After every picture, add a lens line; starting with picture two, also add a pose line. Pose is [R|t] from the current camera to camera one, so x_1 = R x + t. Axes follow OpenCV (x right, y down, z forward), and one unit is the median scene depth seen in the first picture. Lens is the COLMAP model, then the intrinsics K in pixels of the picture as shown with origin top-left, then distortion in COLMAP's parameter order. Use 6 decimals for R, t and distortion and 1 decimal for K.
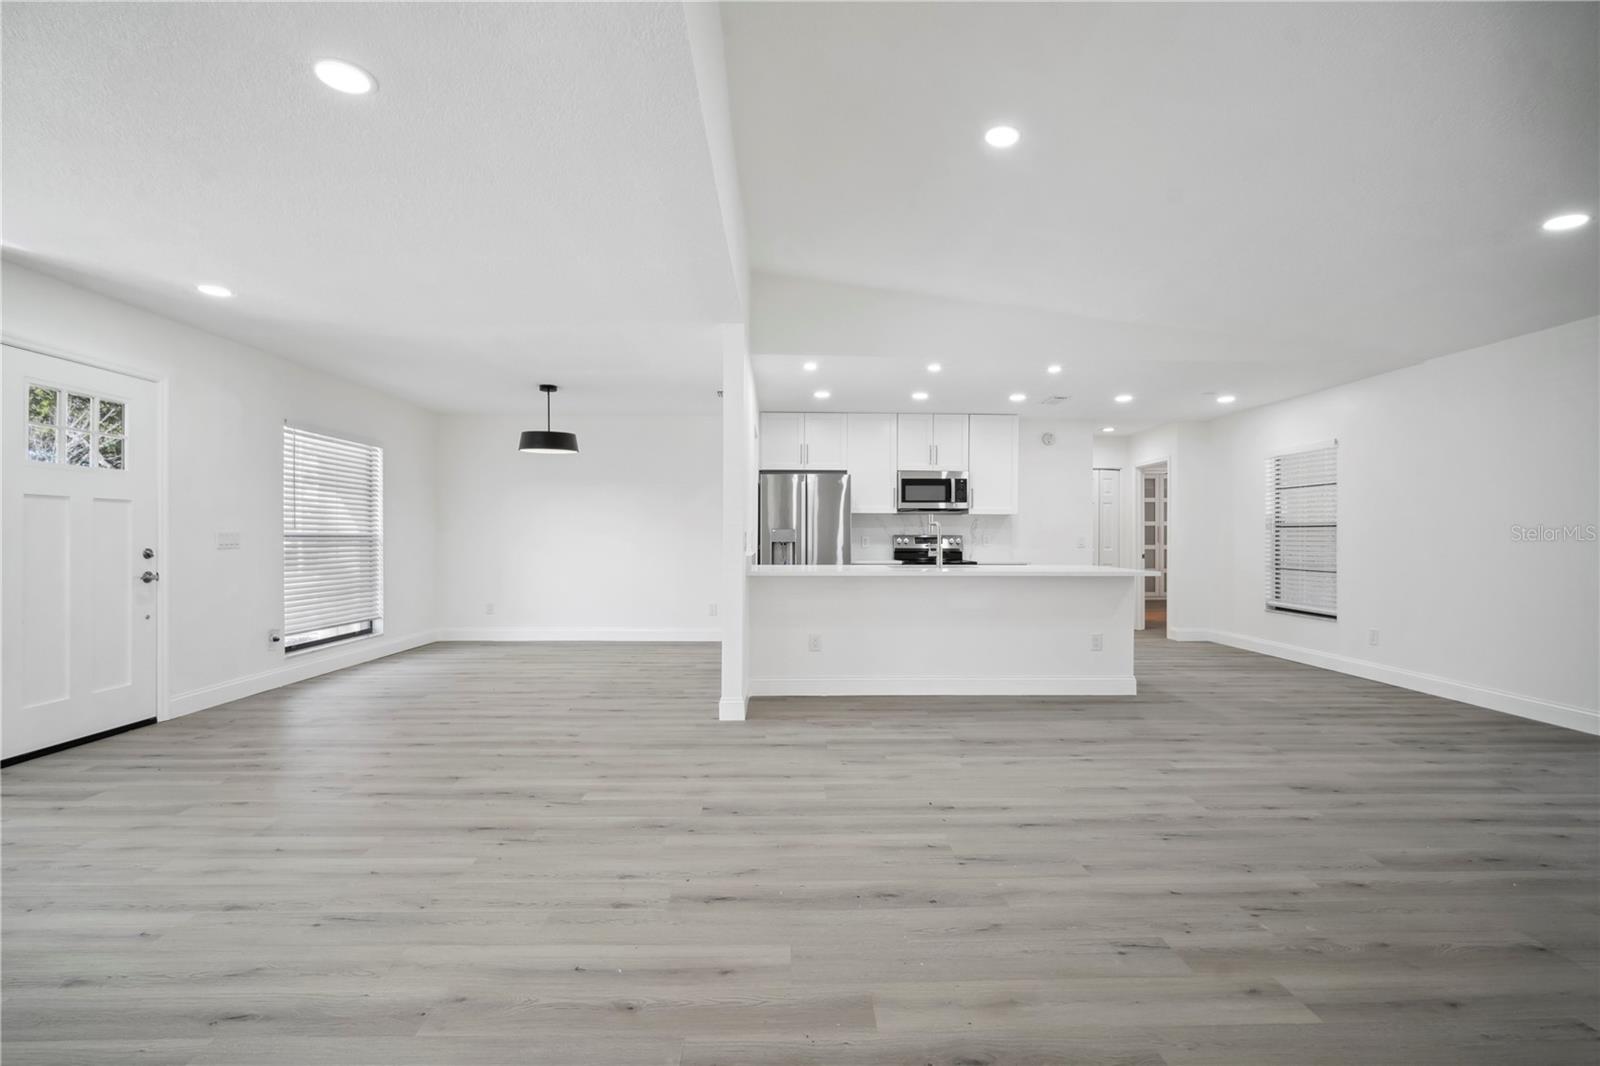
lens RADIAL K [[705.7, 0, 797.7], [0, 705.7, 539.2], [0, 0, 1]] dist [-0.013155, 0.003366]
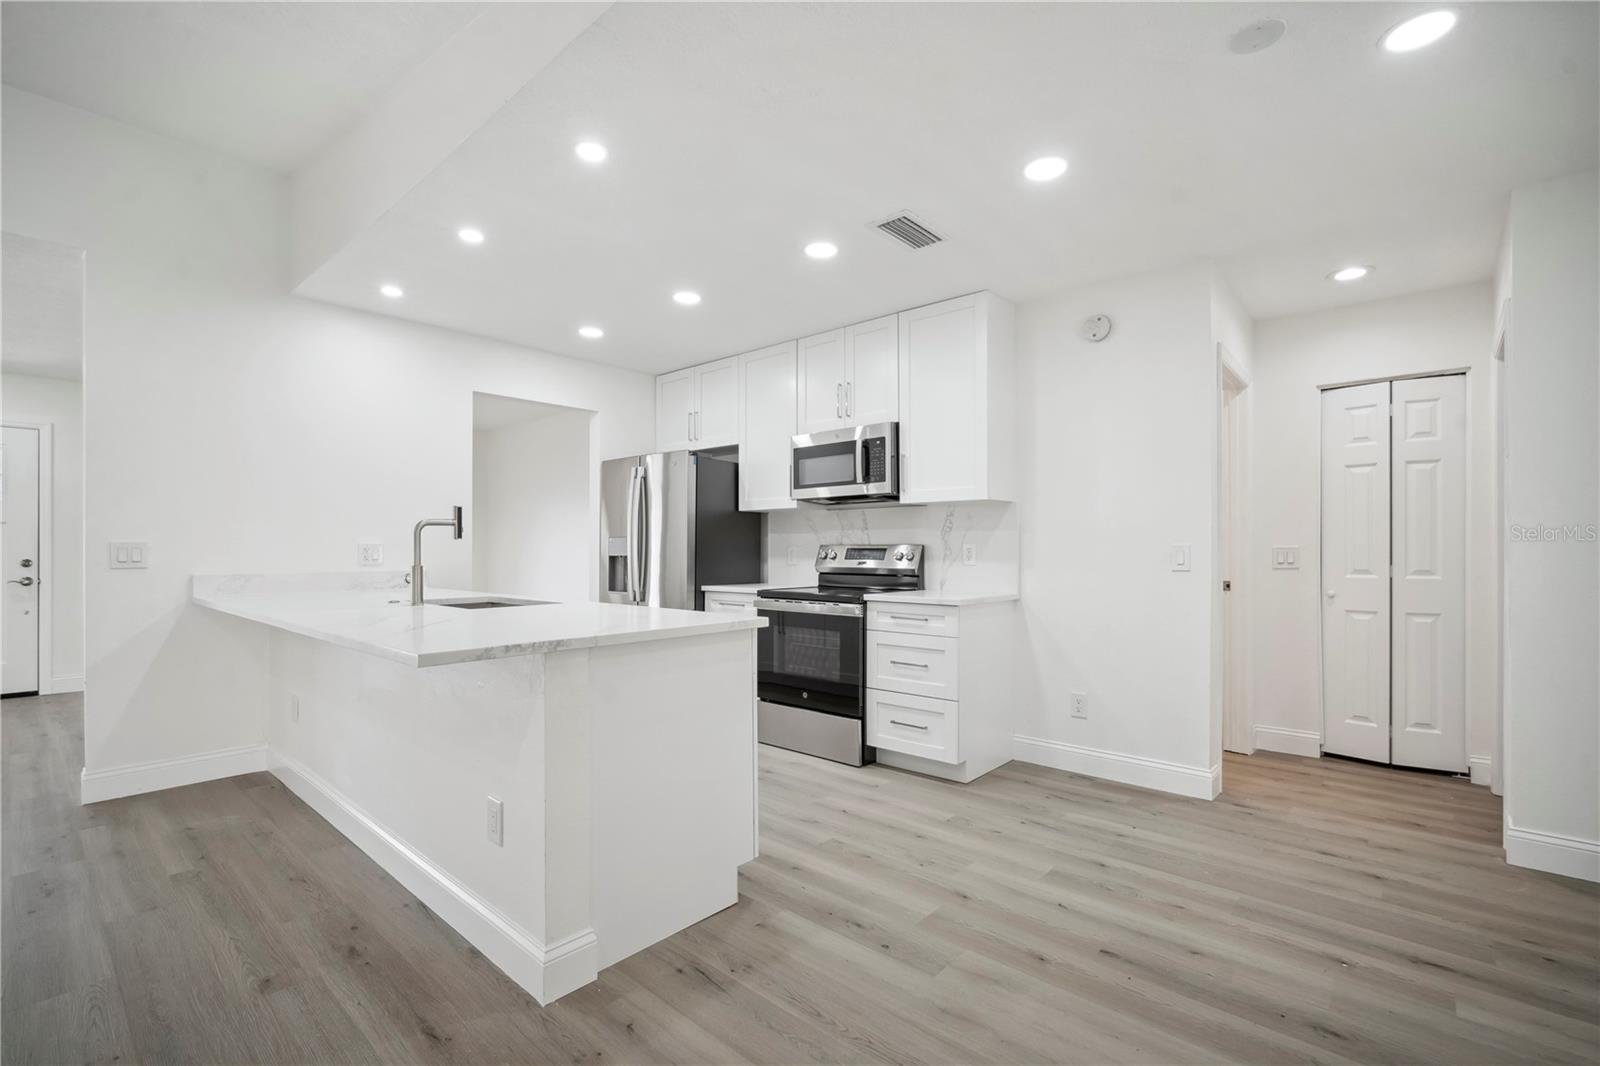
lens RADIAL K [[705.7, 0, 816.4], [0, 705.7, 557.1], [0, 0, 1]] dist [-0.013155, 0.003366]
pose [[0.733493, 0.003326, -0.679689, 0.943186], [0.000291, 0.999986, 0.005207, 0.002796], [0.679697, -0.004017, 0.733482, 0.975263]]
